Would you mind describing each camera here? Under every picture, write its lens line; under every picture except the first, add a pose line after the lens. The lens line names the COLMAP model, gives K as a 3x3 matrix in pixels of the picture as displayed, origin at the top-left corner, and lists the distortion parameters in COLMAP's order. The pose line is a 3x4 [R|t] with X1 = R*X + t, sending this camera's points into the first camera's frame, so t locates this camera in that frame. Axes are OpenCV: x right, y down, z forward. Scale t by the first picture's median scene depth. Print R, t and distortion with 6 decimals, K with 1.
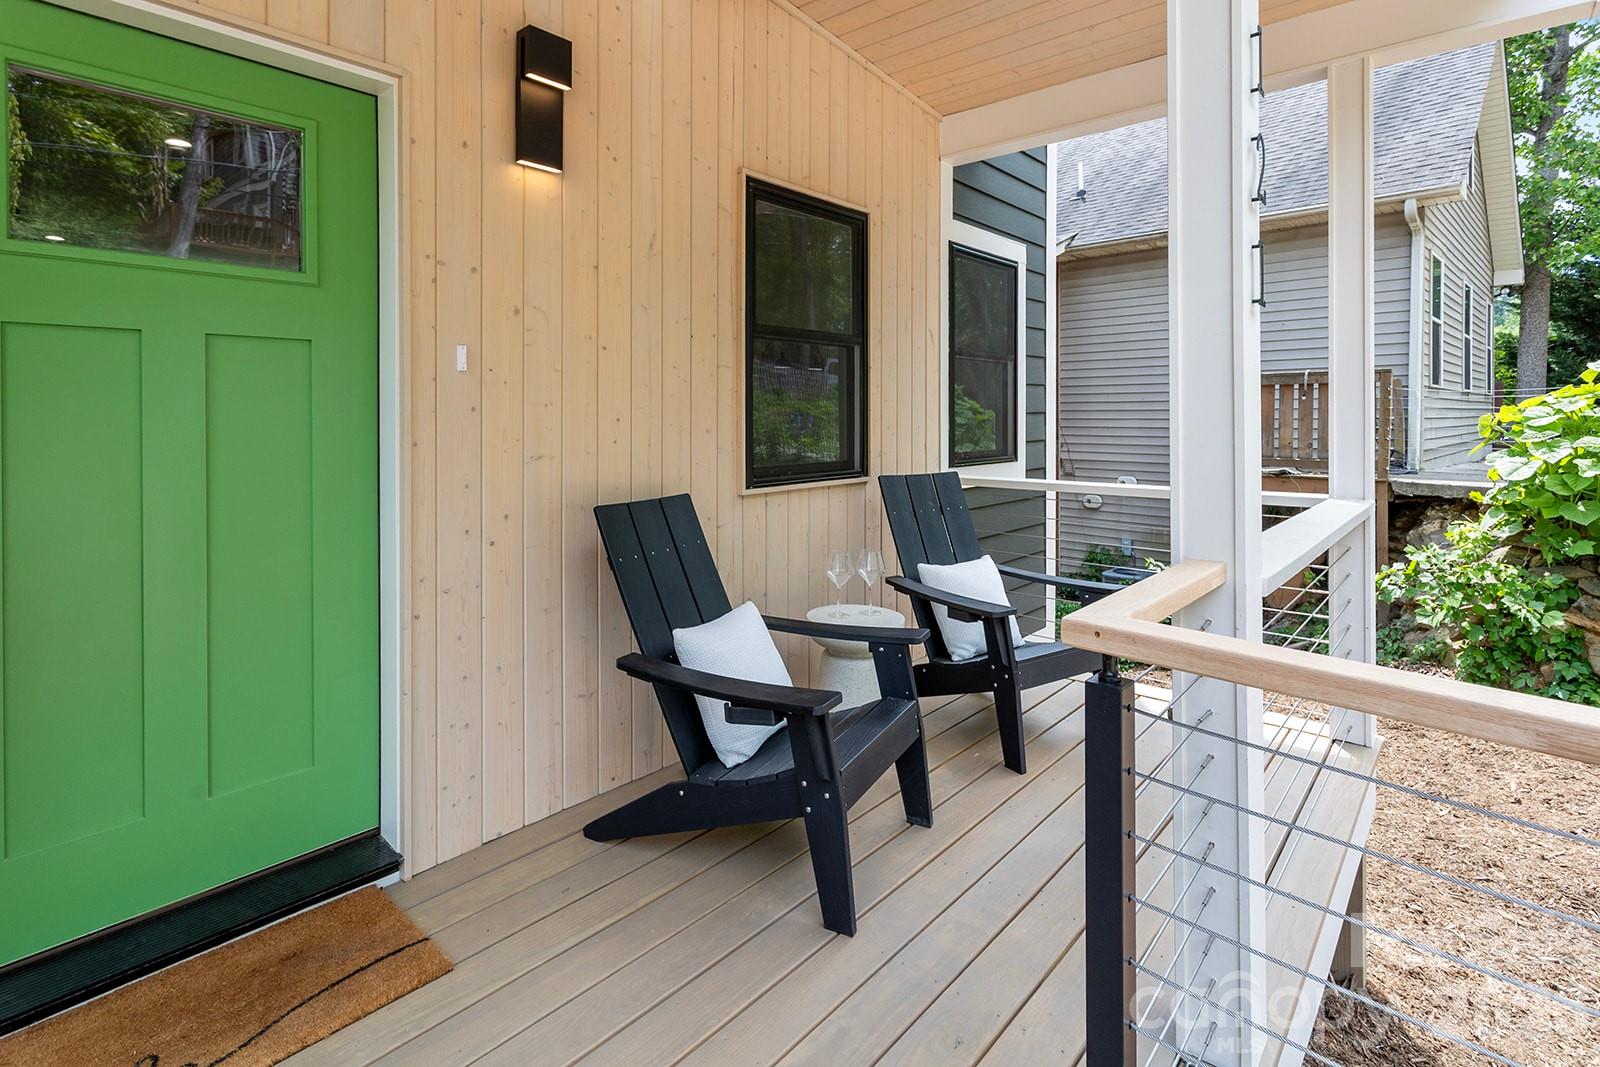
lens RADIAL K [[785.9, 0, 792.3], [0, 785.9, 537.8], [0, 0, 1]] dist [0.001448, 0.001912]
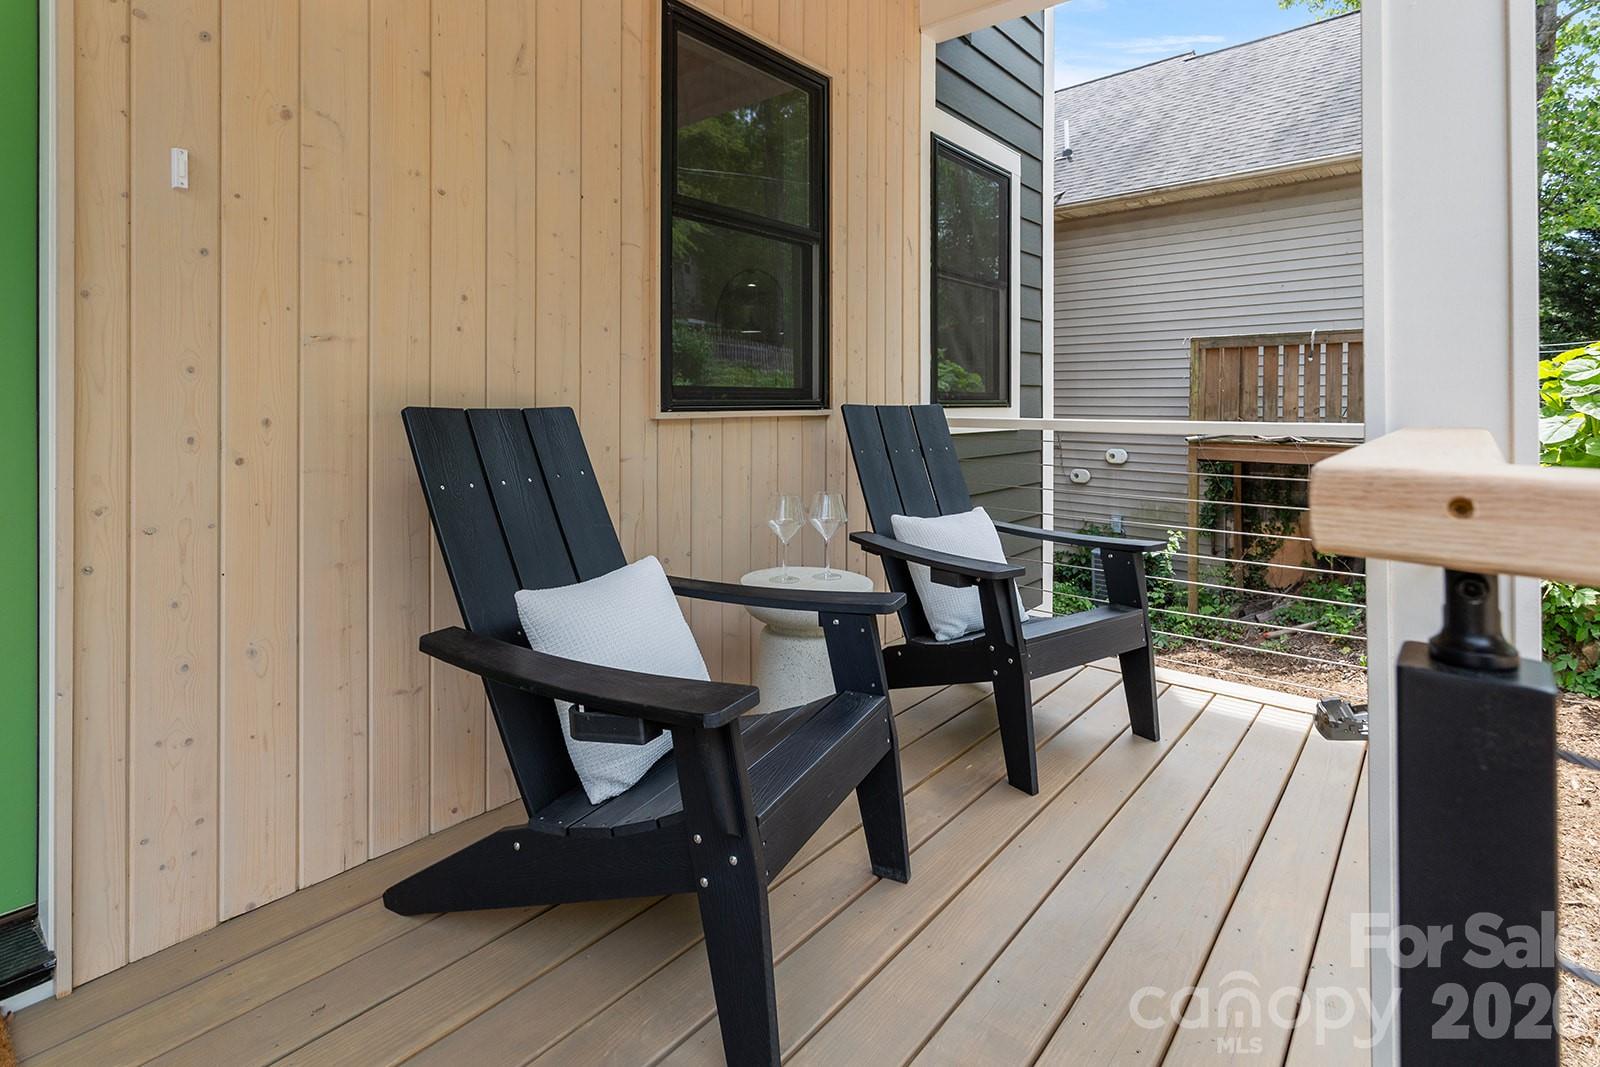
lens RADIAL K [[785.5, 0, 799.5], [0, 785.5, 527.0], [0, 0, 1]] dist [0.002711, 0.000183]
pose [[0.999389, 0.000255, 0.034937, 0.047184], [-0.000346, 0.999997, 0.002619, 0.046871], [-0.034936, -0.002630, 0.999386, 0.258278]]
